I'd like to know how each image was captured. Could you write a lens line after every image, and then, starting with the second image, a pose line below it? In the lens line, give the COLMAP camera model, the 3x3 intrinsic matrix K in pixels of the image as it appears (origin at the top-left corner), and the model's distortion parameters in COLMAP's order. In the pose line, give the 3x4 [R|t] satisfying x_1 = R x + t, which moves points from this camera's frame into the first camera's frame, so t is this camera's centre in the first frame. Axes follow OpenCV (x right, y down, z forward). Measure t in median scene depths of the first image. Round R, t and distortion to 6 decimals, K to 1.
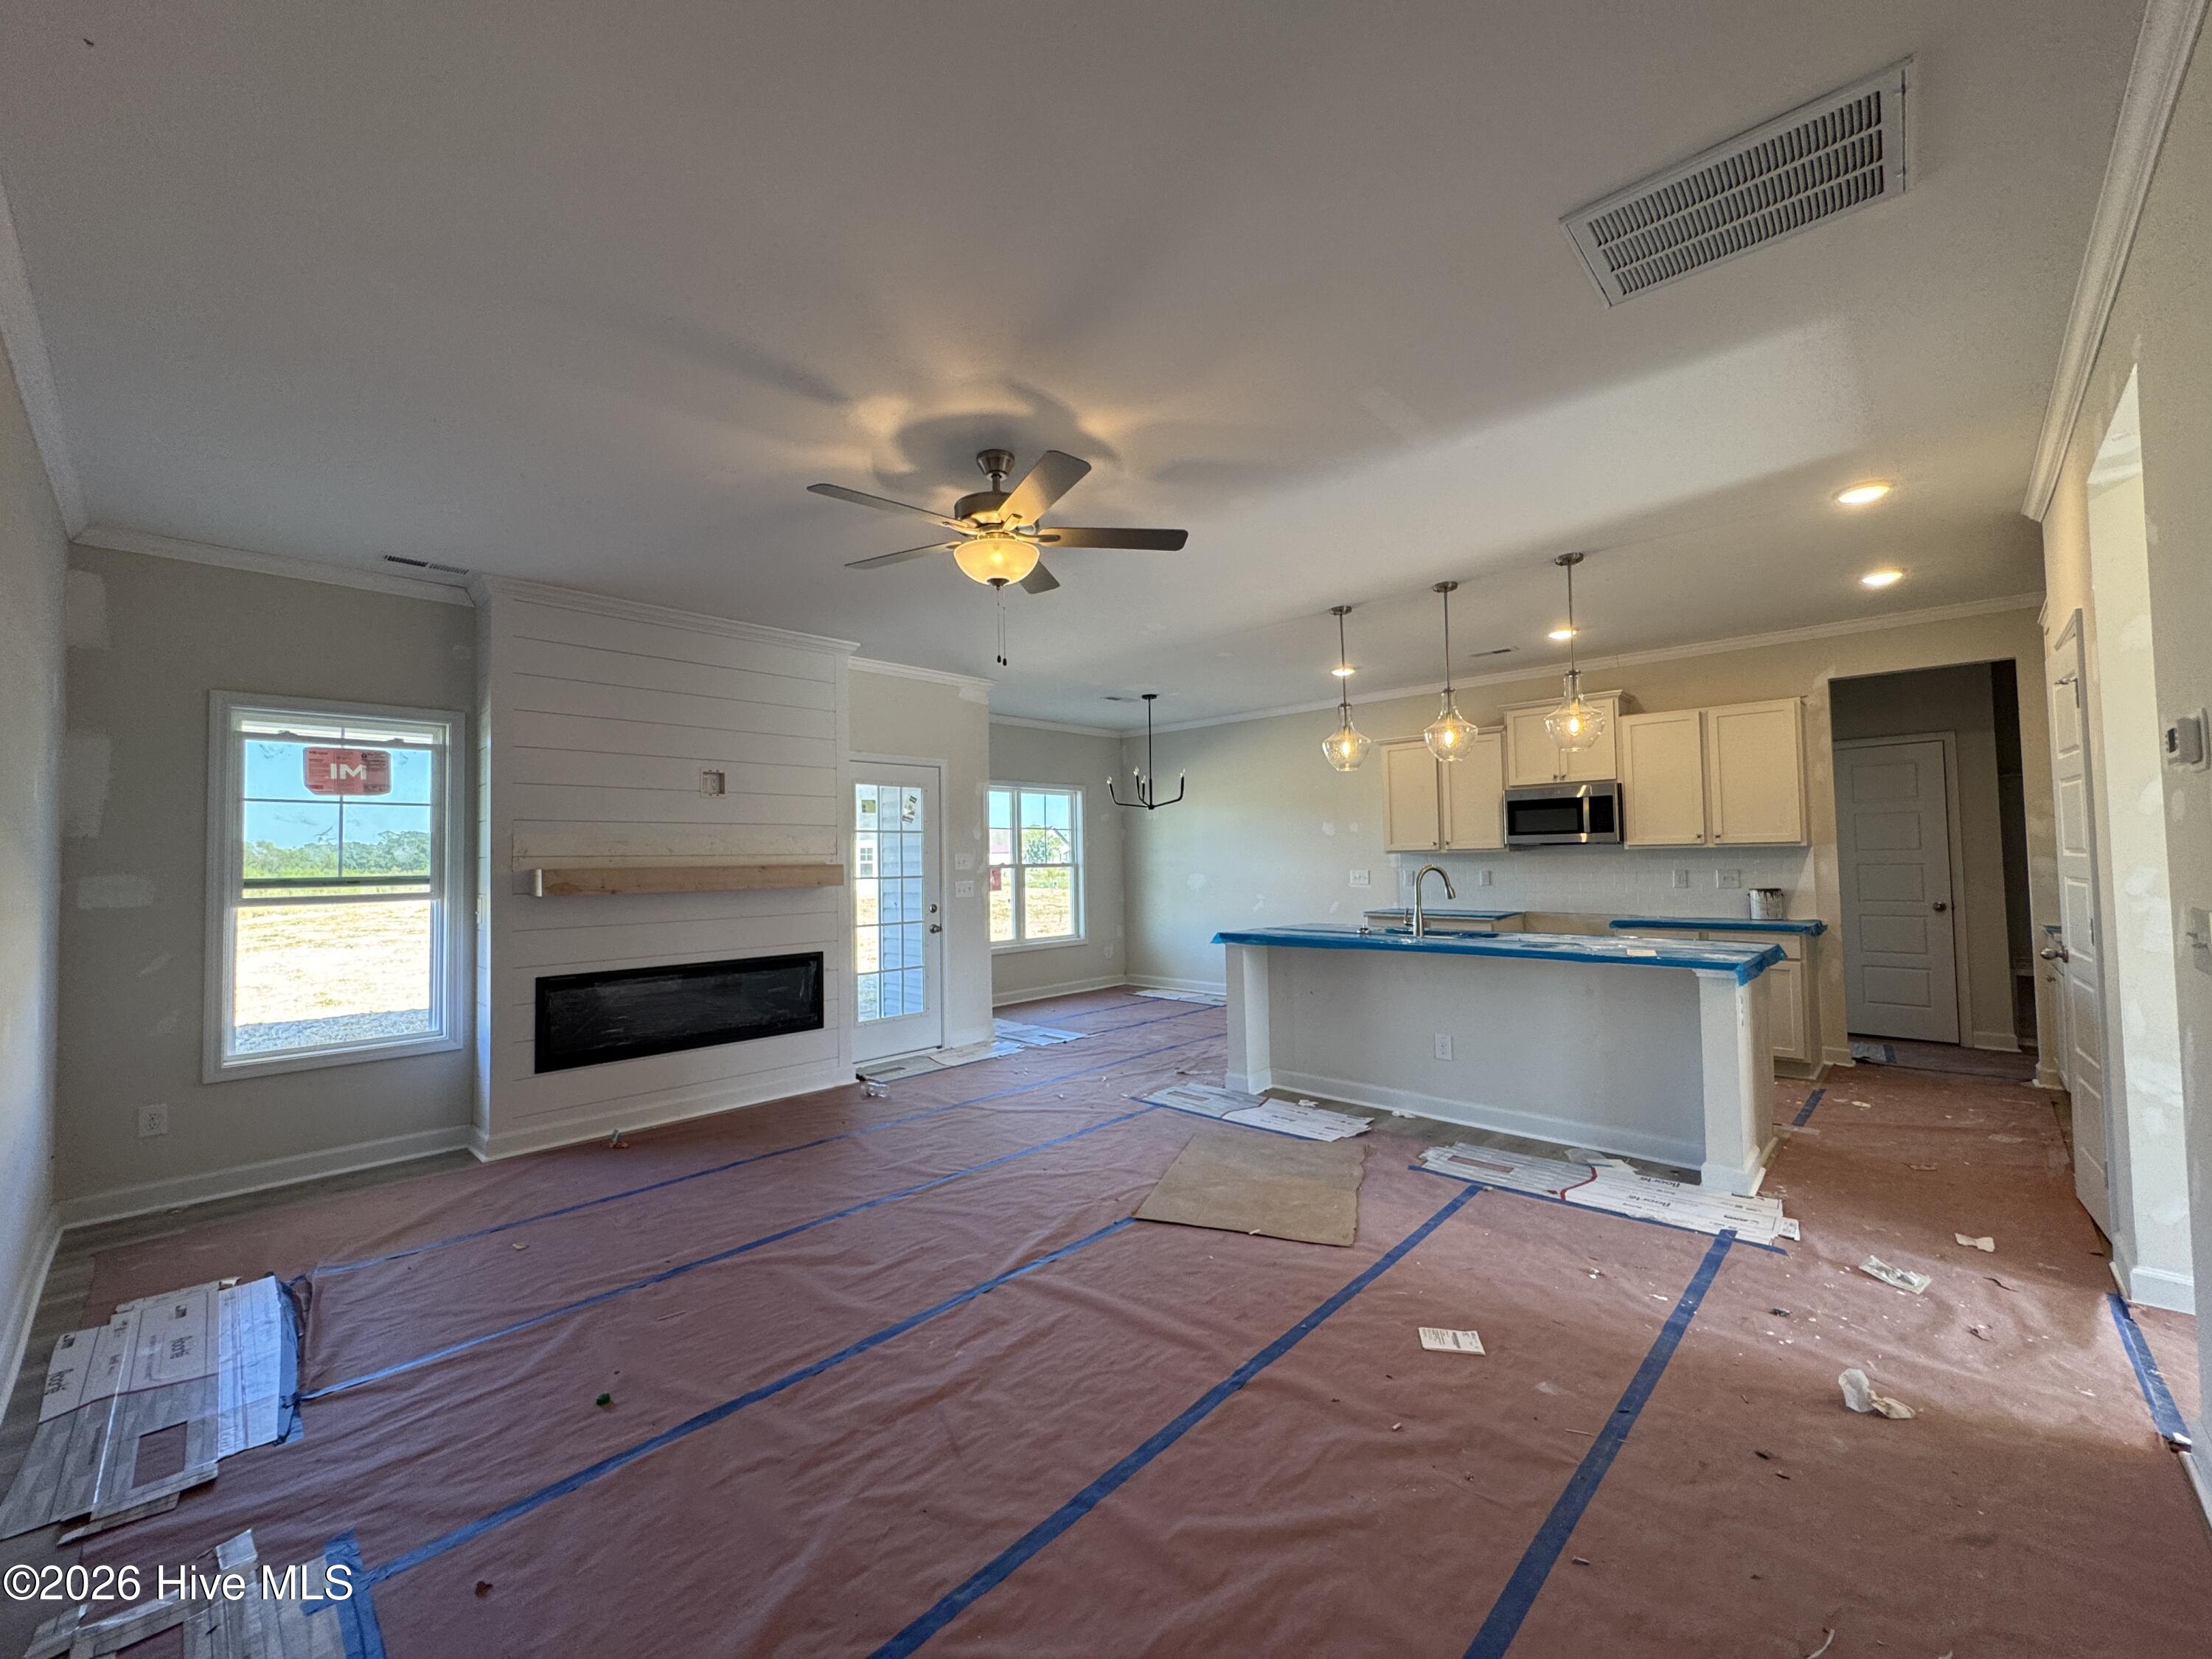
lens RADIAL K [[884.5, 0, 1106.0], [0, 884.5, 829.5], [0, 0, 1]] dist [-0.002026, 0.000179]
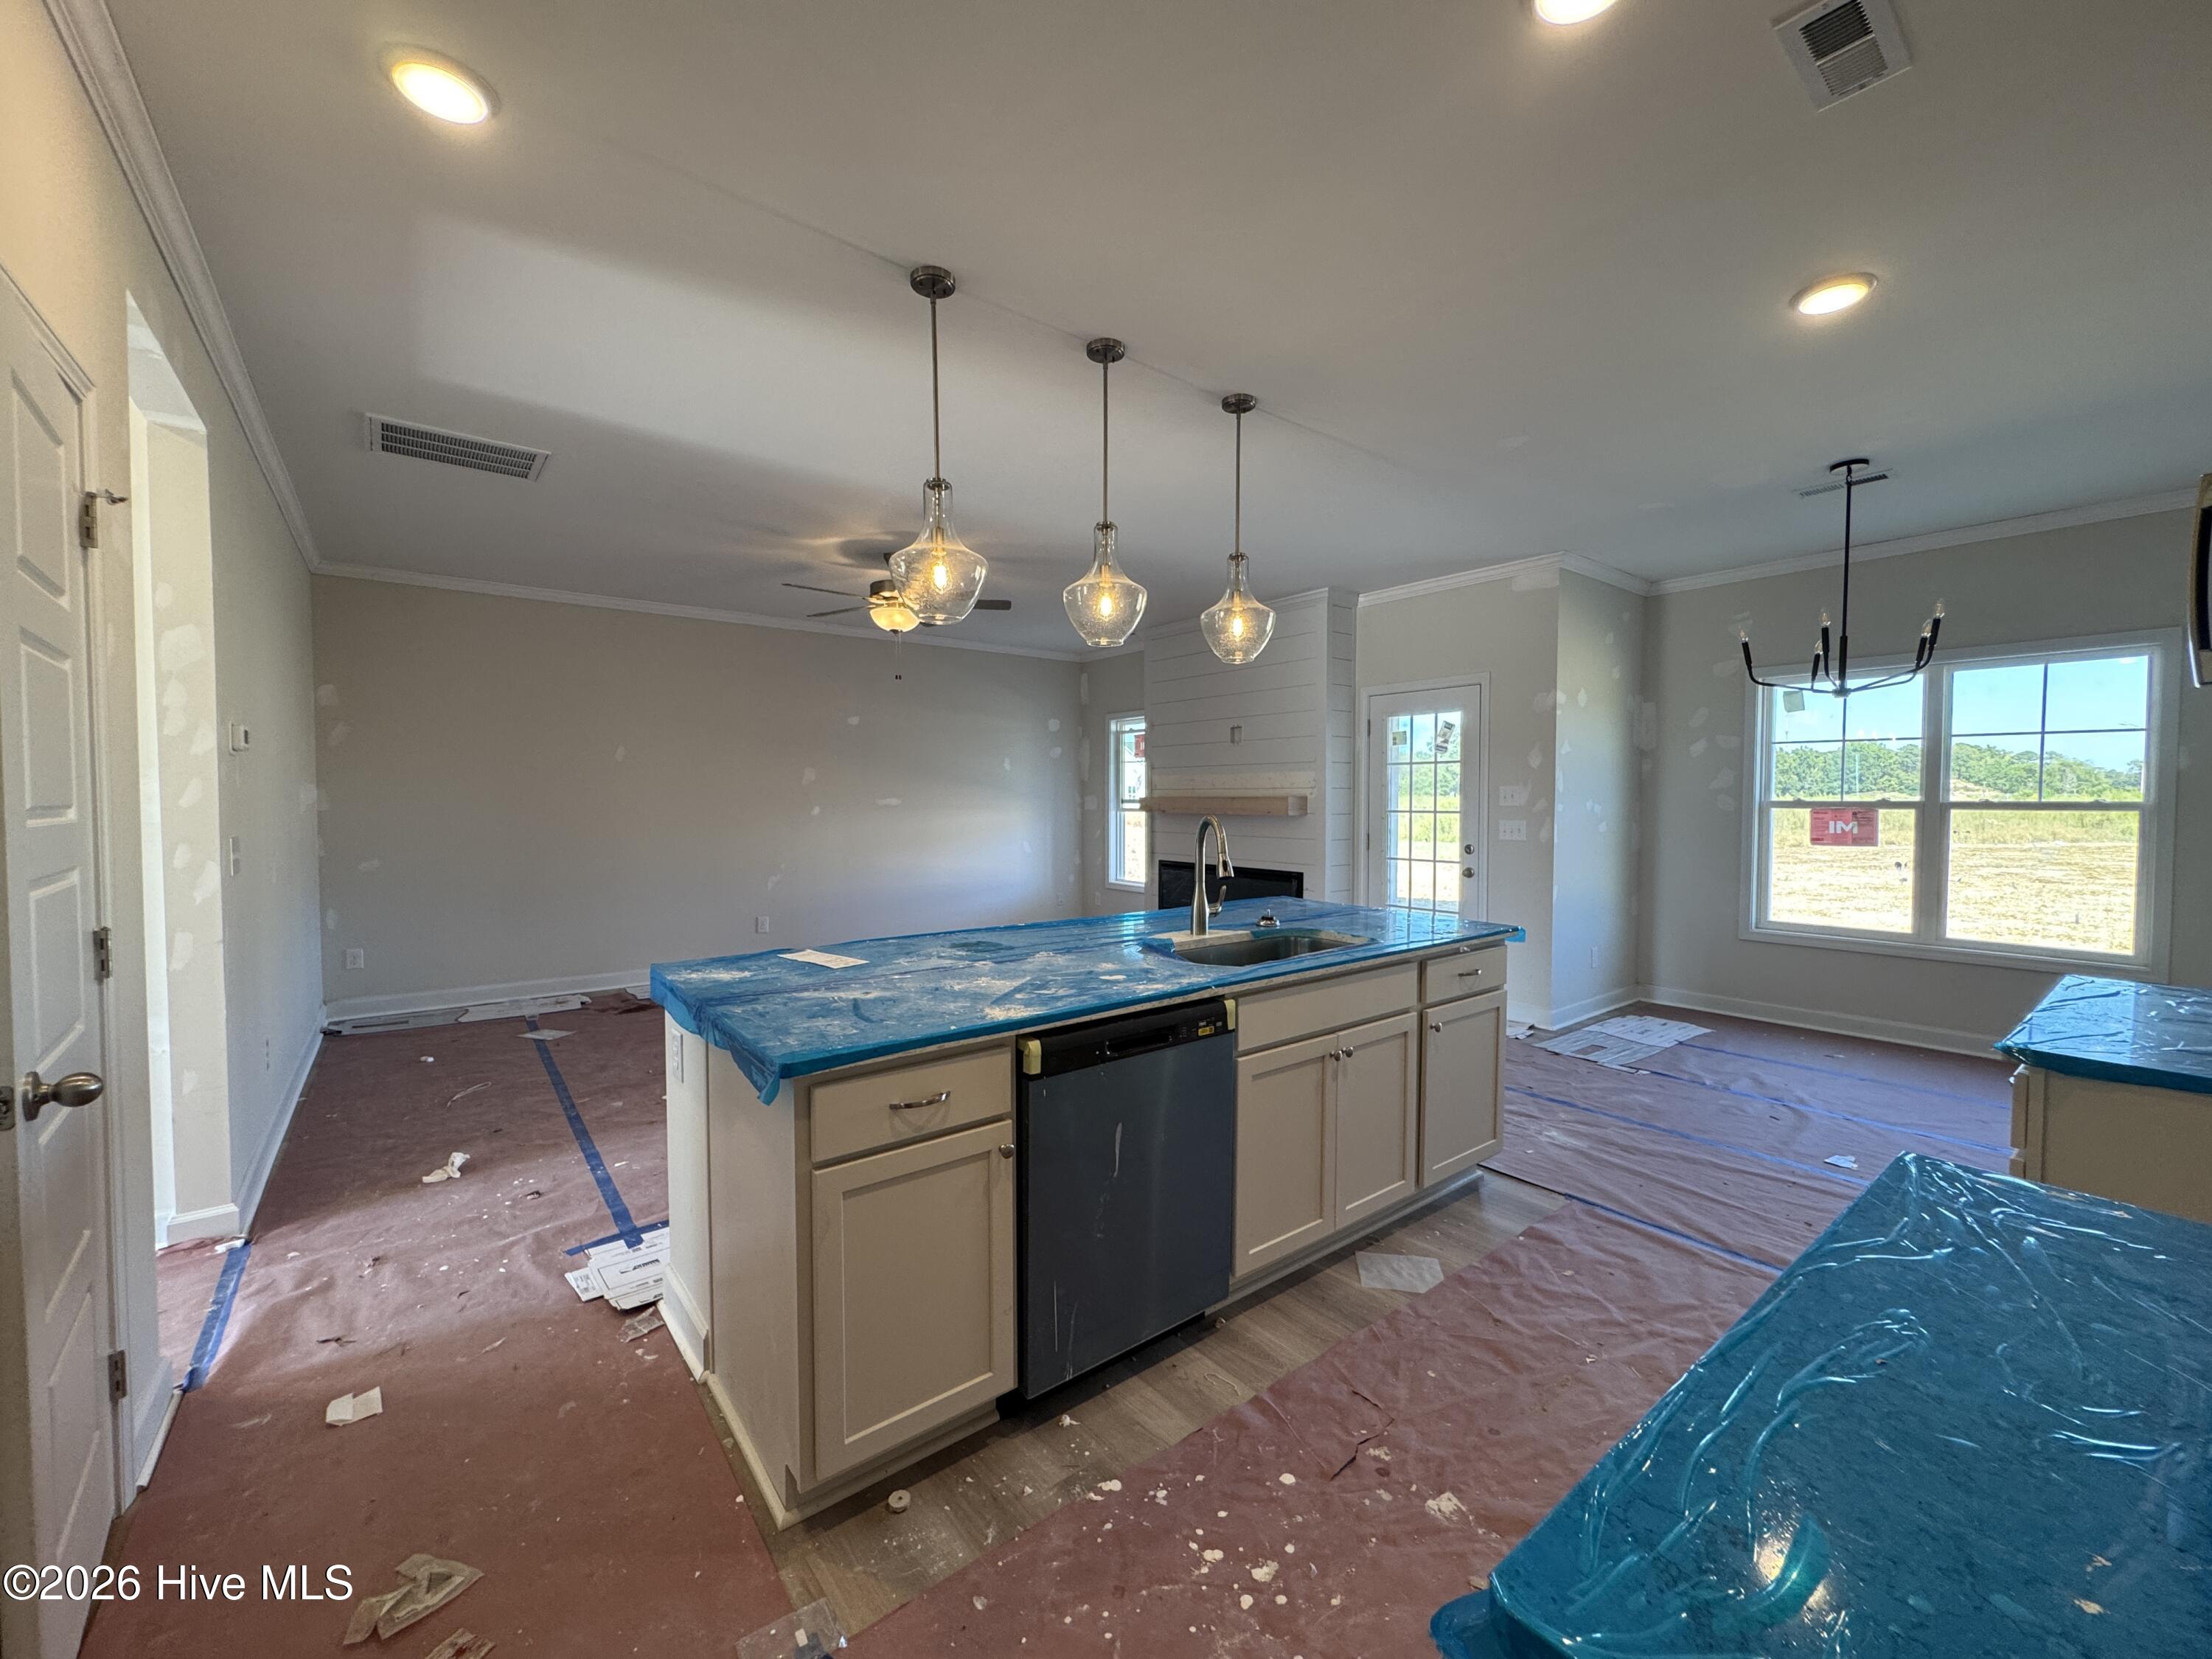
lens RADIAL K [[884.5, 0, 1106.0], [0, 884.5, 829.5], [0, 0, 1]] dist [-0.002026, 0.000179]
pose [[-0.148315, 0.053556, -0.987489, 1.033748], [0.036383, 0.998152, 0.048669, 0.021053], [0.988271, -0.028710, -0.149990, 1.125327]]
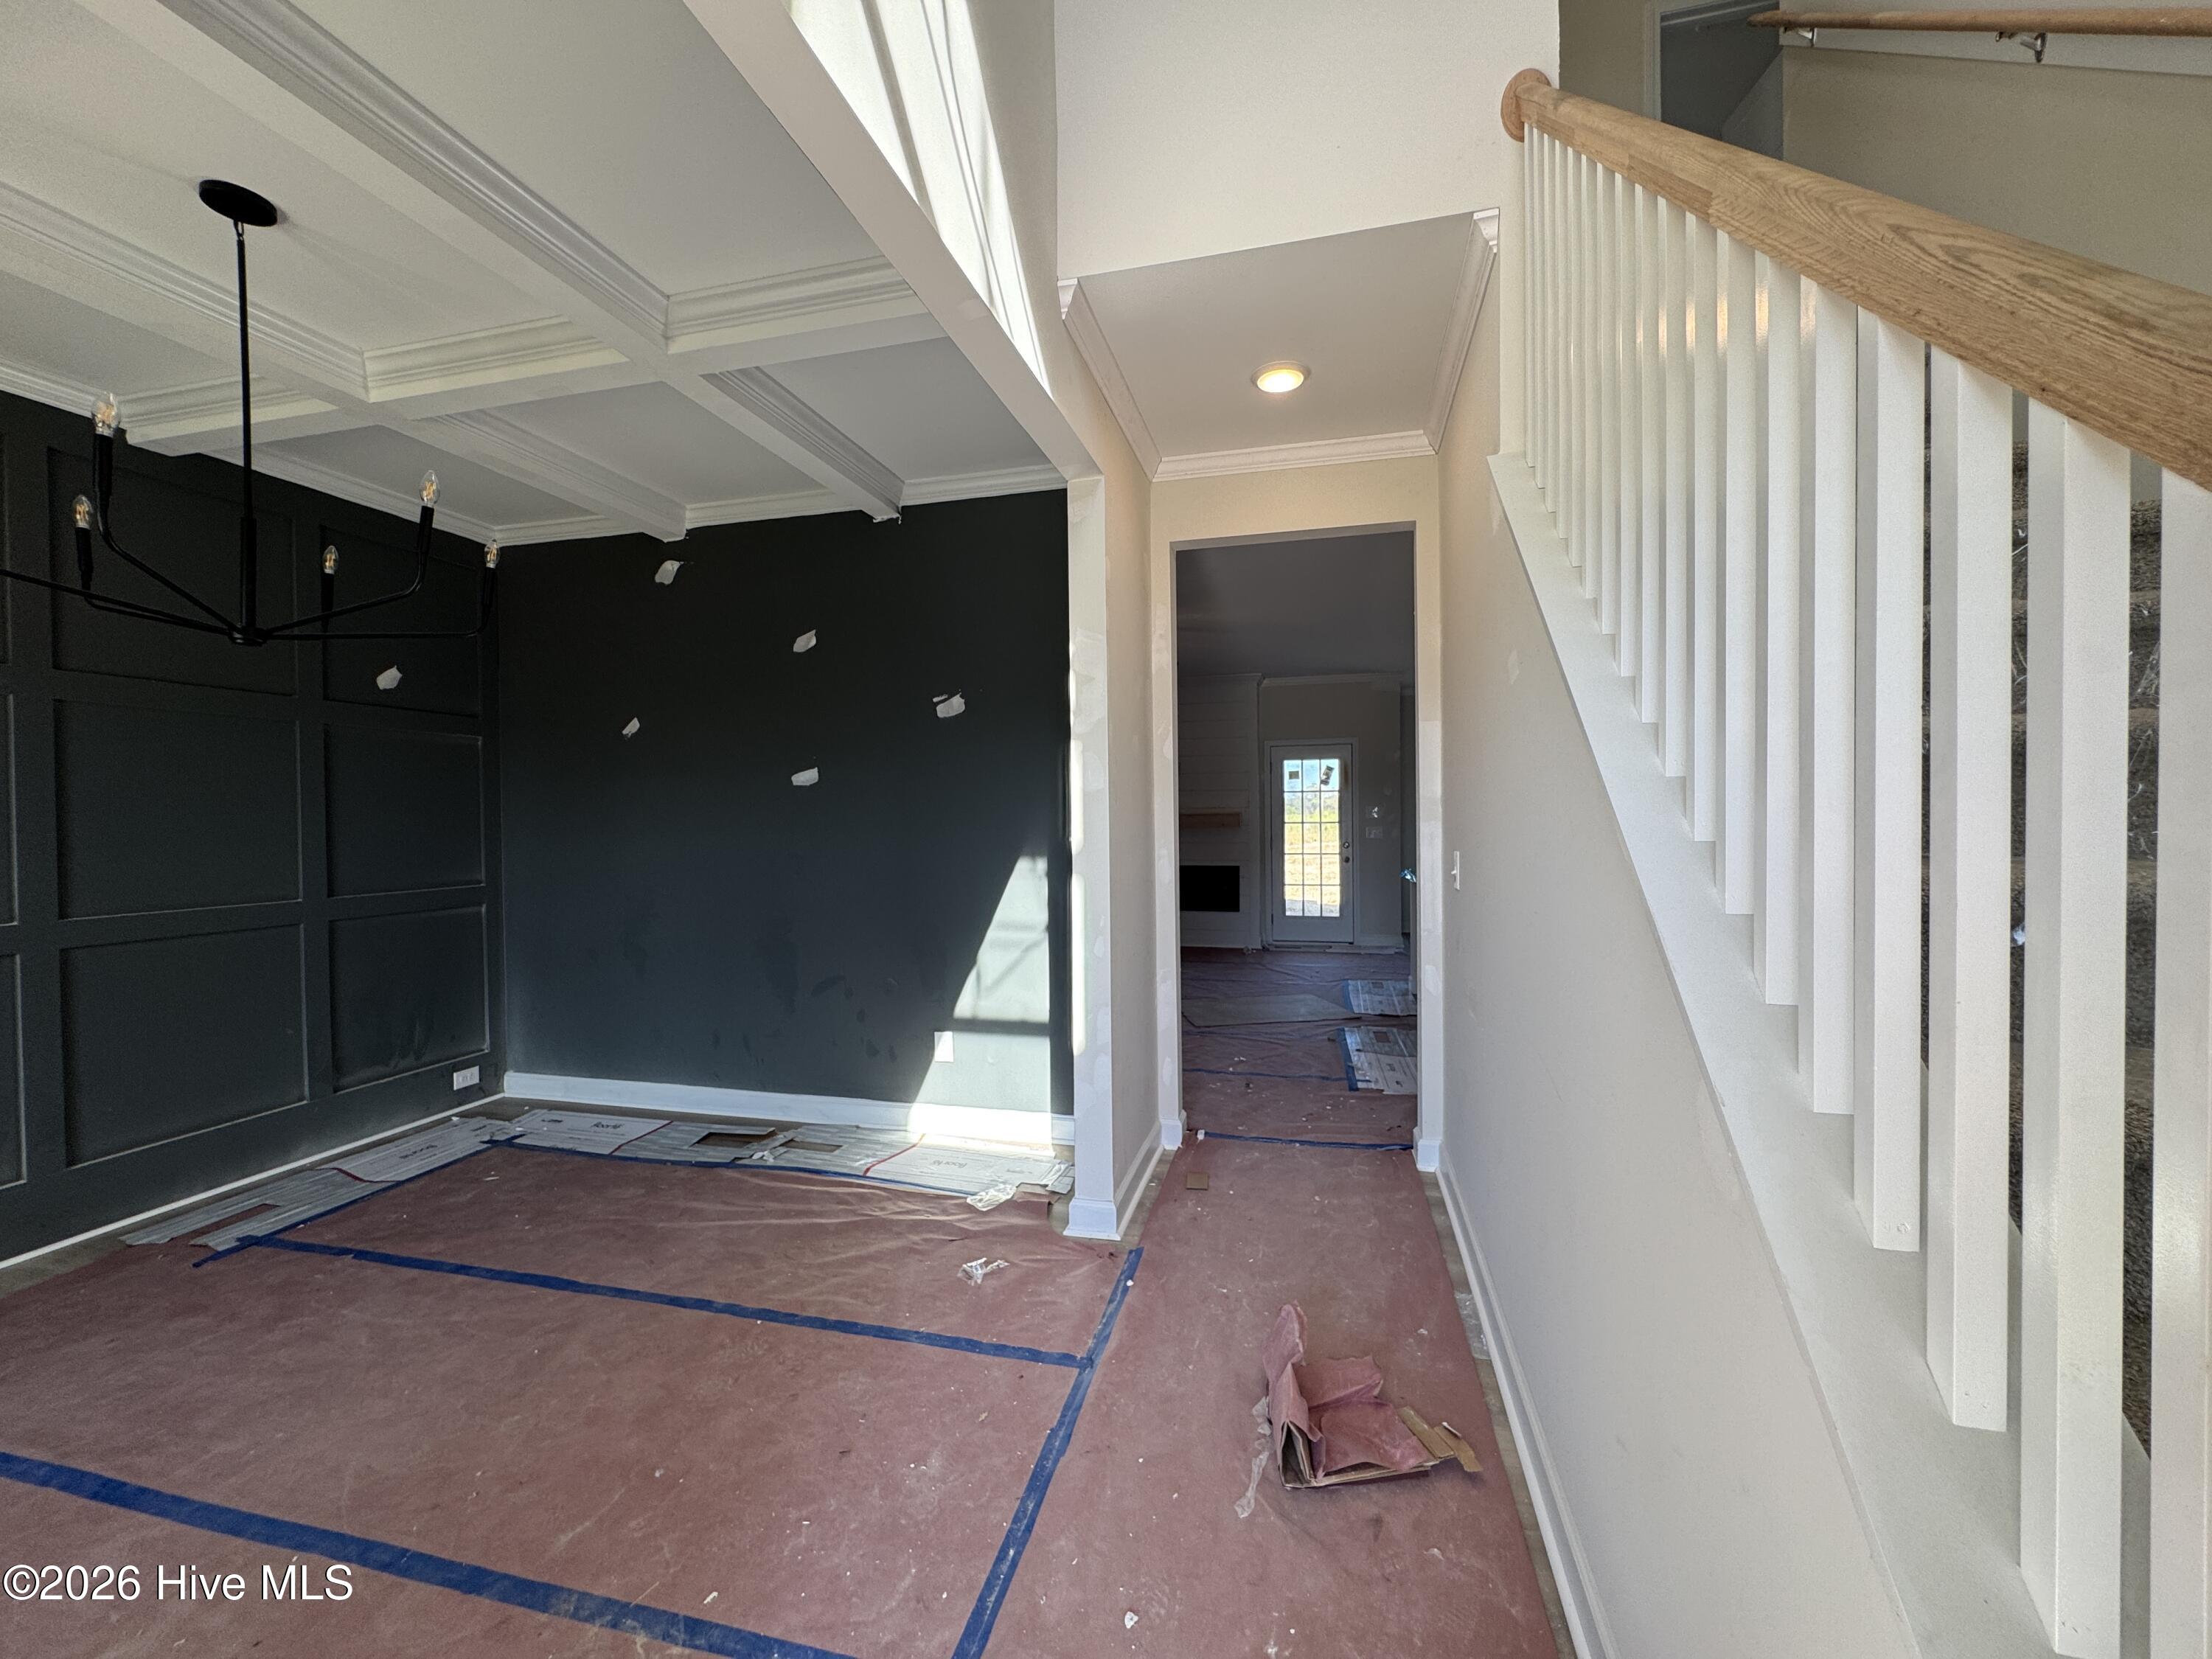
lens RADIAL K [[884.5, 0, 1106.0], [0, 884.5, 829.5], [0, 0, 1]] dist [-0.002026, 0.000179]
pose [[0.487470, 0.026577, -0.872735, 1.226861], [0.032177, 0.998311, 0.048374, -0.022919], [0.872547, -0.051663, 0.485792, -0.026650]]
